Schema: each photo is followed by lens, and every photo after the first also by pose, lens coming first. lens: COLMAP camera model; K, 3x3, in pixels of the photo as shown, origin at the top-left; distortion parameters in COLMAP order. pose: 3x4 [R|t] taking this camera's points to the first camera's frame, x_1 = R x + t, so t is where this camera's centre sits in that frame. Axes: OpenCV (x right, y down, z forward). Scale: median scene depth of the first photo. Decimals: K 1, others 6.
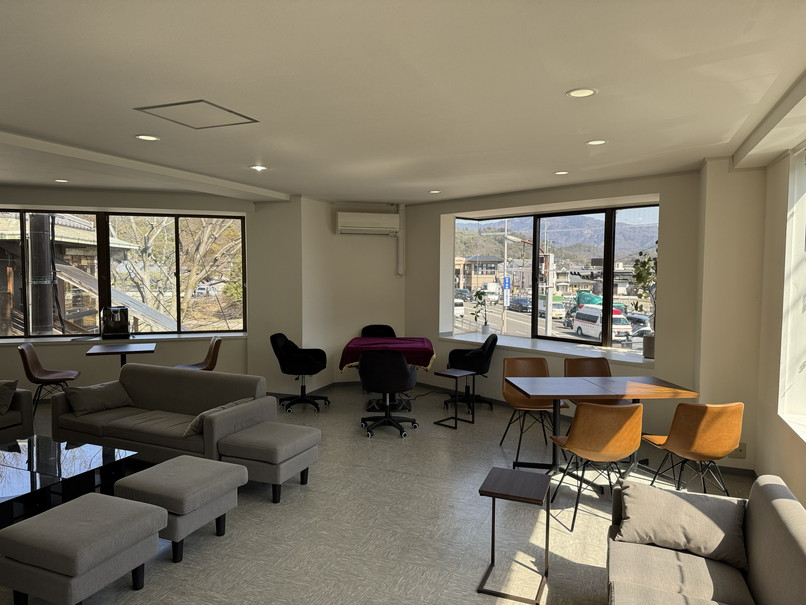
lens RADIAL K [[552.1, 0, 403.0], [0, 552.1, 302.5], [0, 0, 1]] dist [0.086857, -0.121146]
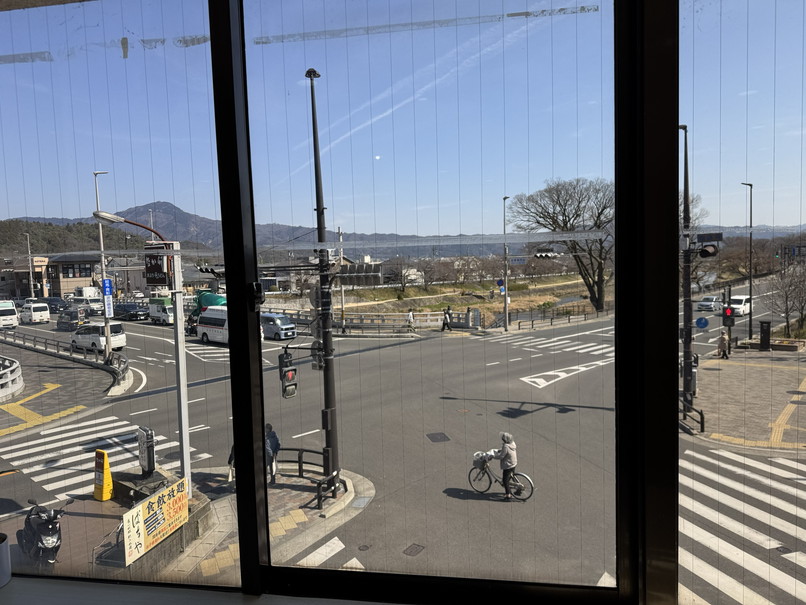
lens RADIAL K [[569.0, 0, 403.0], [0, 569.0, 302.5], [0, 0, 1]] dist [0.086261, -0.135794]
pose [[0.789735, -0.074516, 0.608905, 0.293344], [0.073199, 0.996950, 0.027066, -0.070134], [-0.609065, 0.023196, 0.792781, 1.499927]]
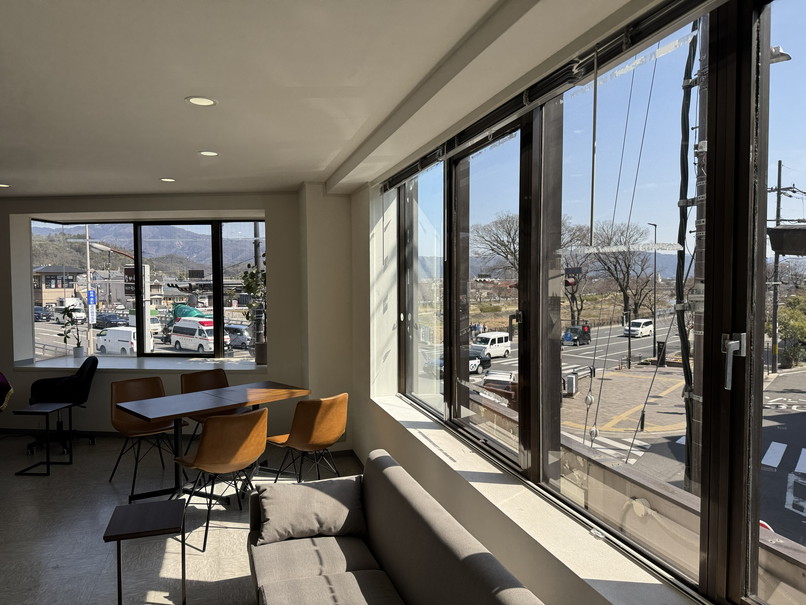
lens RADIAL K [[552.1, 0, 403.0], [0, 552.1, 302.5], [0, 0, 1]] dist [0.086857, -0.121146]
pose [[0.767314, -0.033255, 0.640409, -0.028398], [0.047003, 0.998885, -0.004447, -0.000245], [-0.639547, 0.033513, 0.768021, 0.017305]]
